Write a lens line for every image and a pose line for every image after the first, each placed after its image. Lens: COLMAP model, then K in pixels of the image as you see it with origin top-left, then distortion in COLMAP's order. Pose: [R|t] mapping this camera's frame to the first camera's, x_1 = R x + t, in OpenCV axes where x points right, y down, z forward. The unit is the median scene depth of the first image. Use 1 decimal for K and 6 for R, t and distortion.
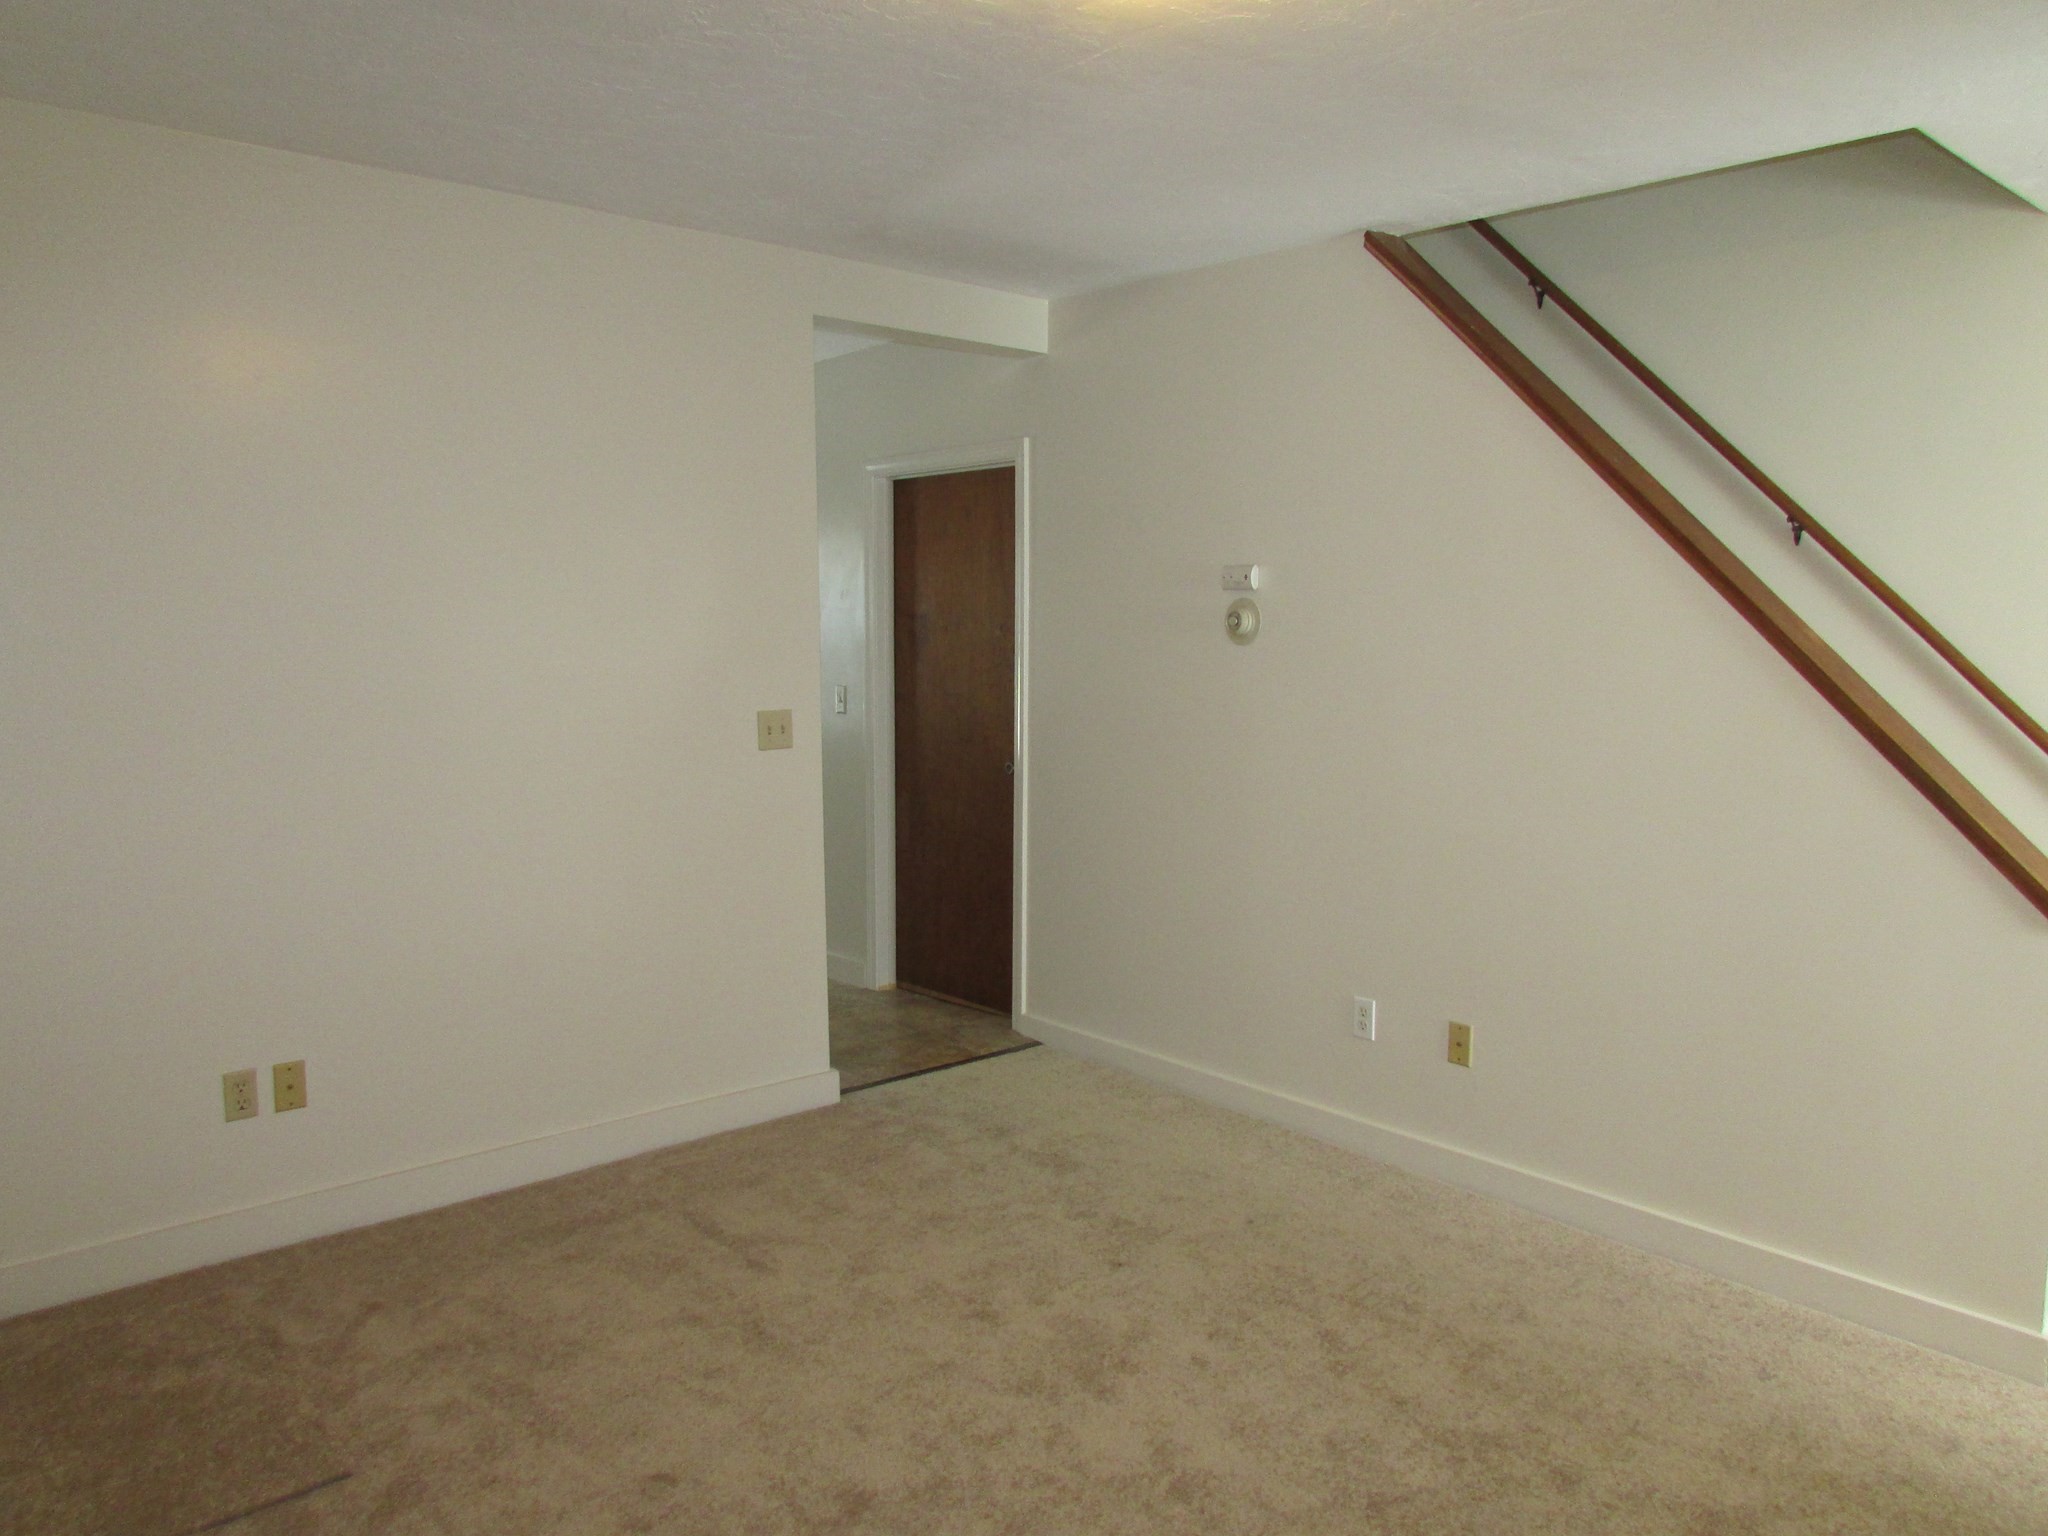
lens RADIAL K [[1470.8, 0, 1028.8], [0, 1470.8, 763.2], [0, 0, 1]] dist [-0.027108, 0.009413]
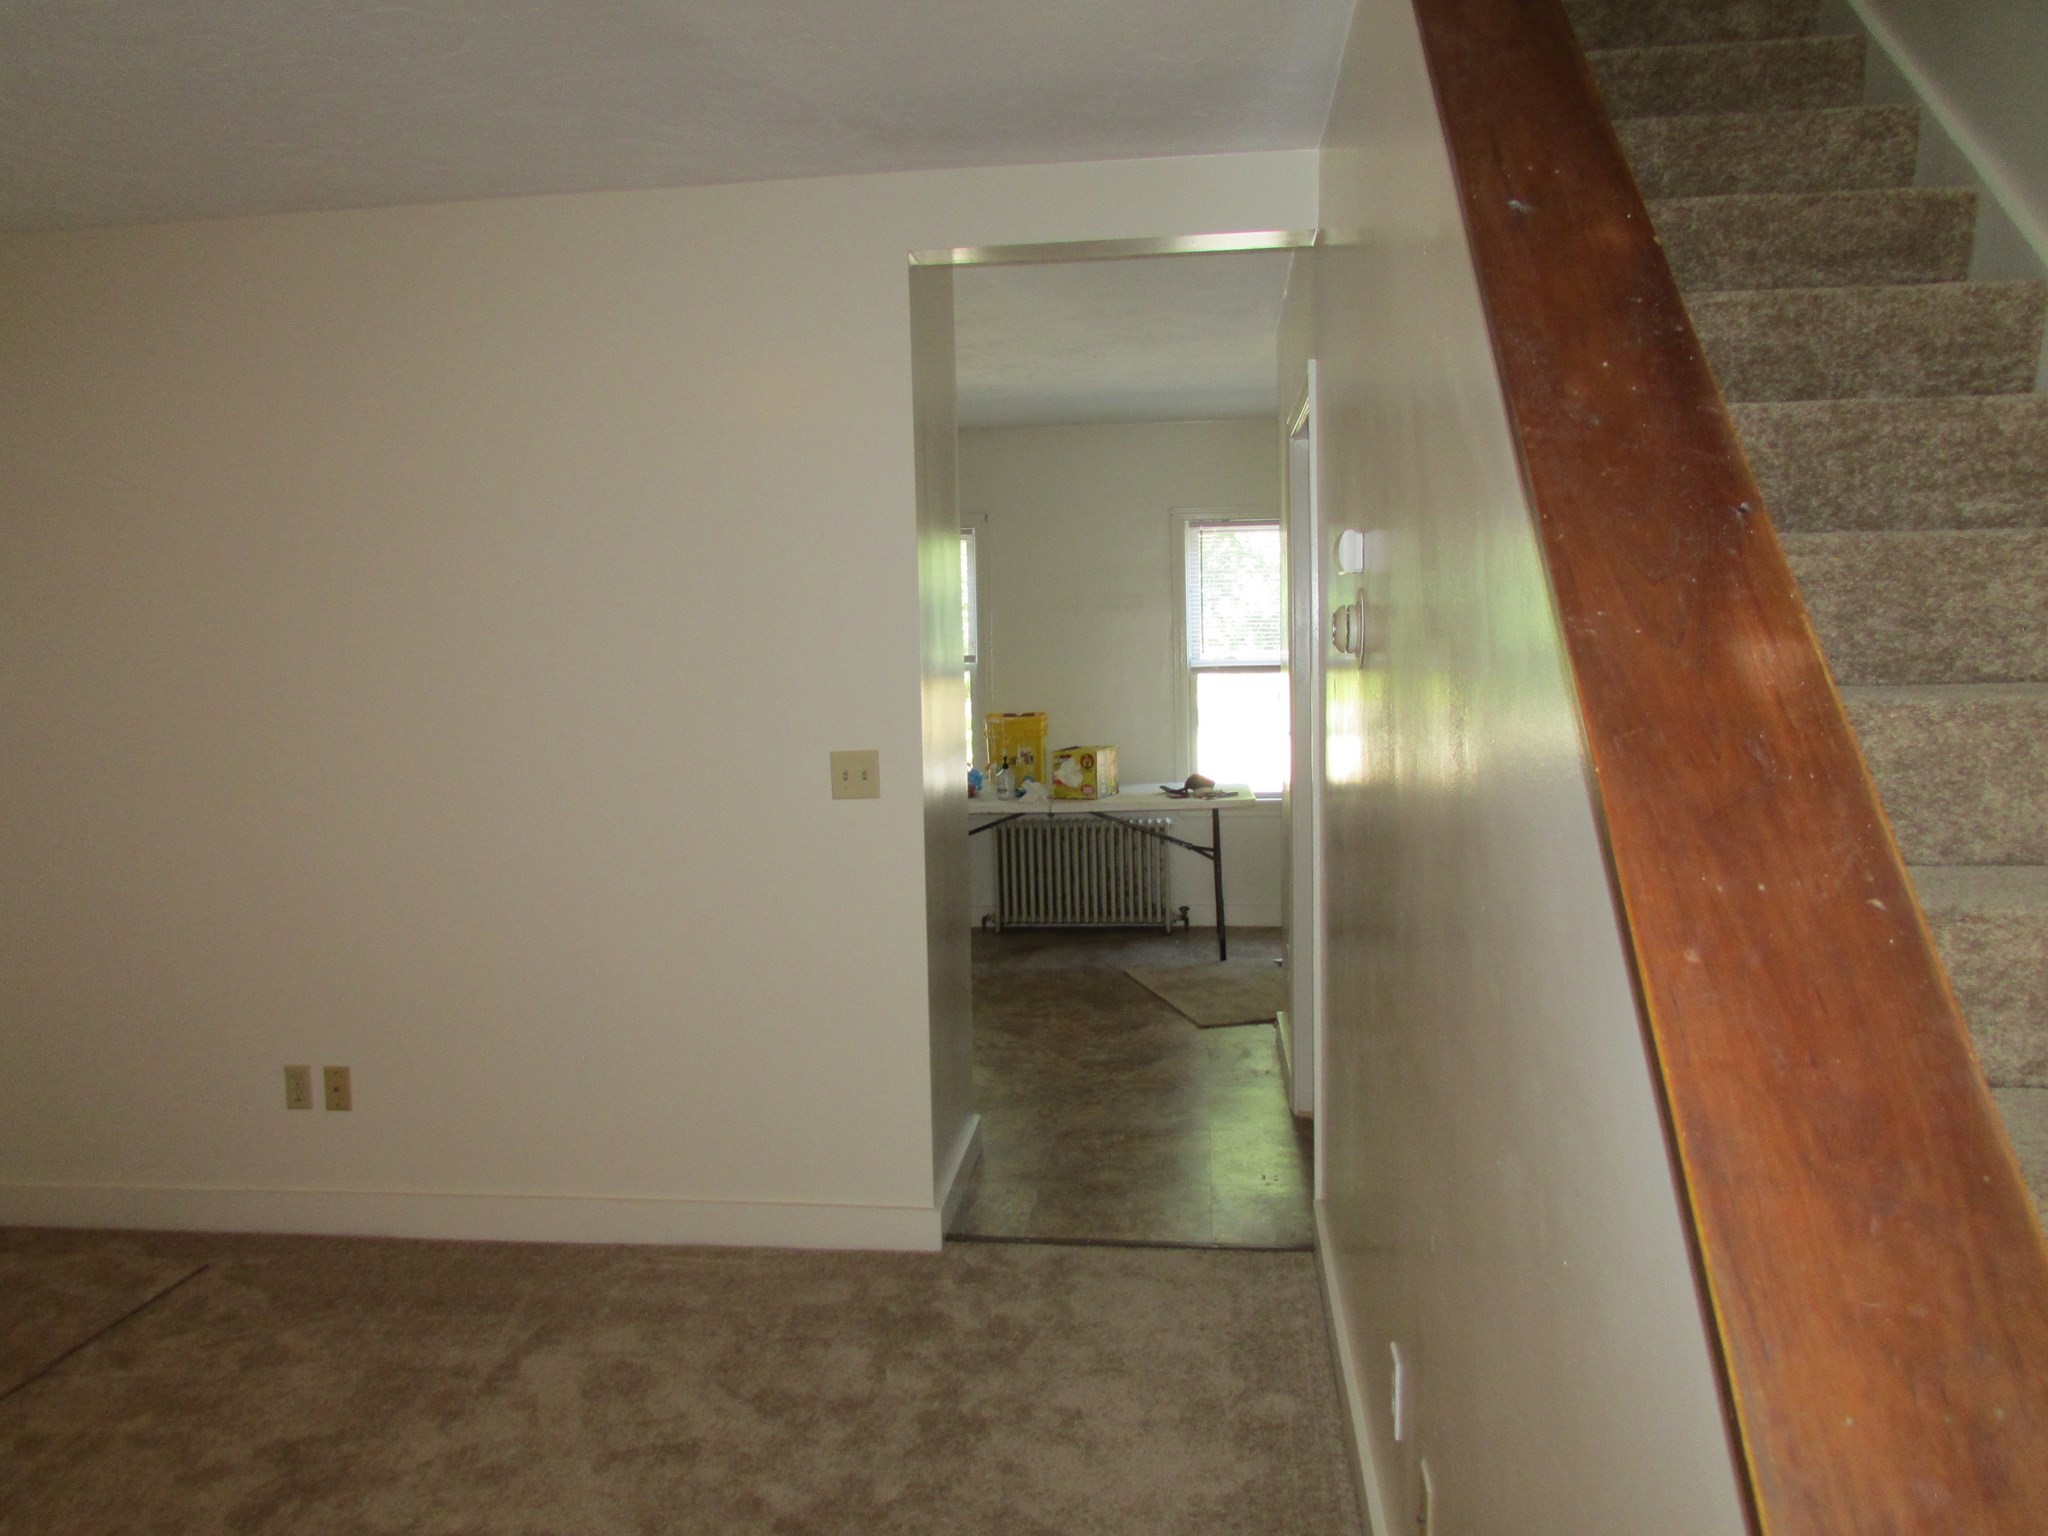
lens RADIAL K [[1470.8, 0, 1028.8], [0, 1470.8, 763.2], [0, 0, 1]] dist [-0.027108, 0.009413]
pose [[0.673120, 0.050252, -0.737824, 0.543574], [-0.051181, 0.998462, 0.021312, -0.057220], [0.737760, 0.023417, 0.674657, 0.579866]]
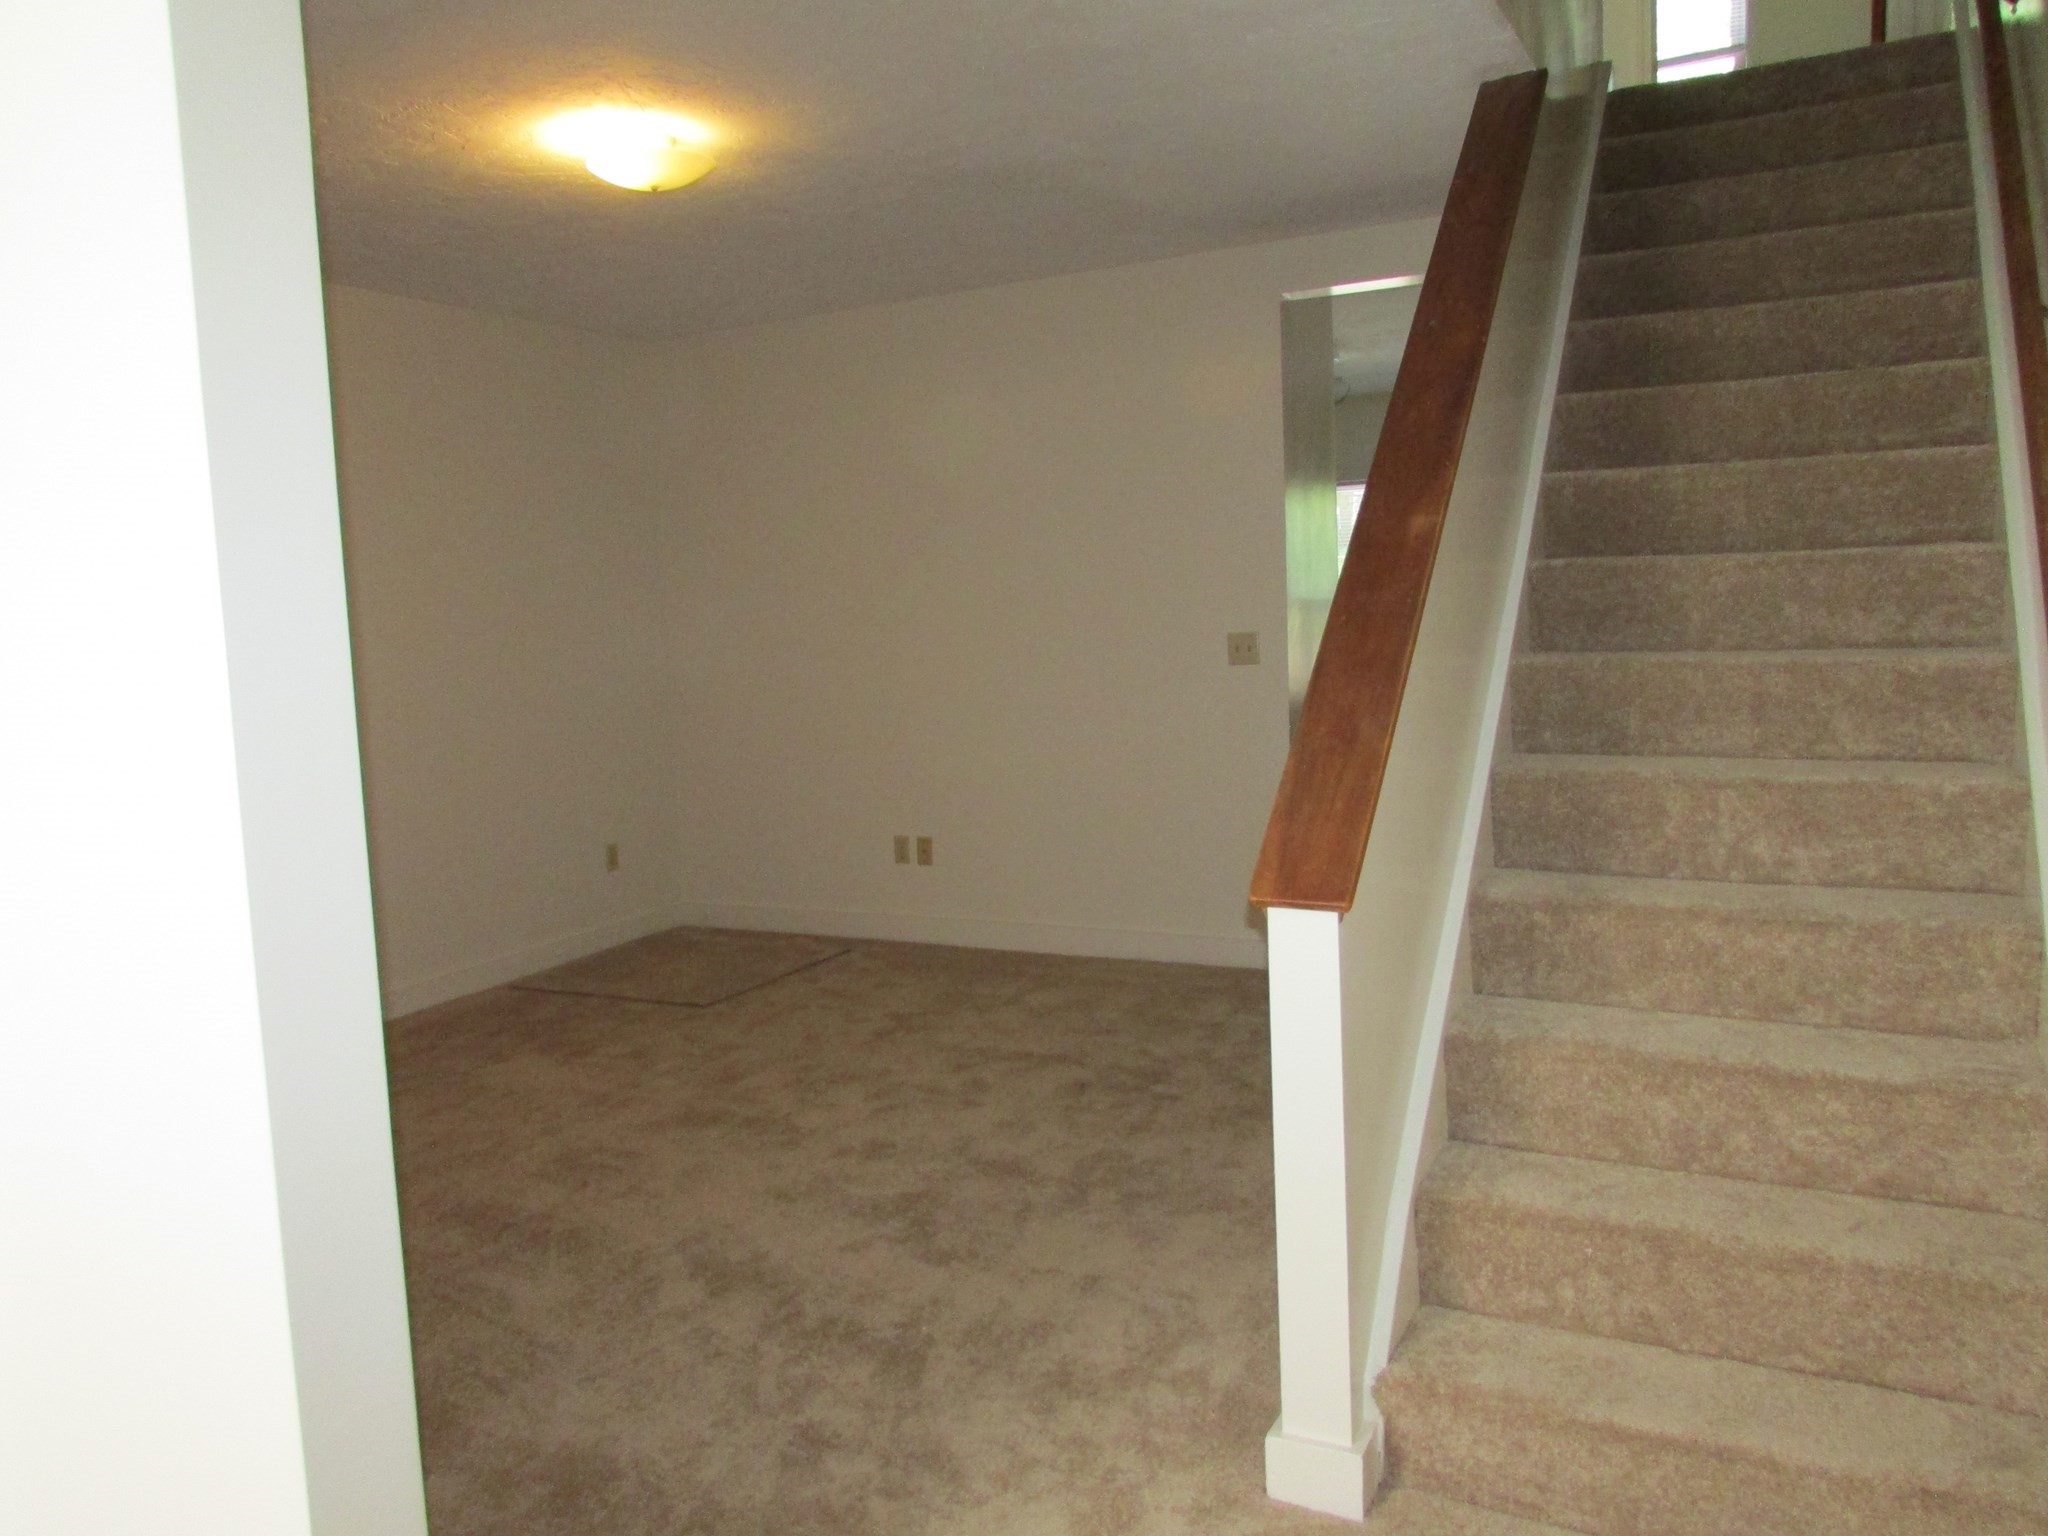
lens RADIAL K [[1470.8, 0, 1028.8], [0, 1470.8, 763.2], [0, 0, 1]] dist [-0.027108, 0.009413]
pose [[0.364459, 0.083482, -0.927470, 0.995815], [-0.051047, 0.996267, 0.069615, -0.004257], [0.929819, 0.021972, 0.367360, 0.432485]]
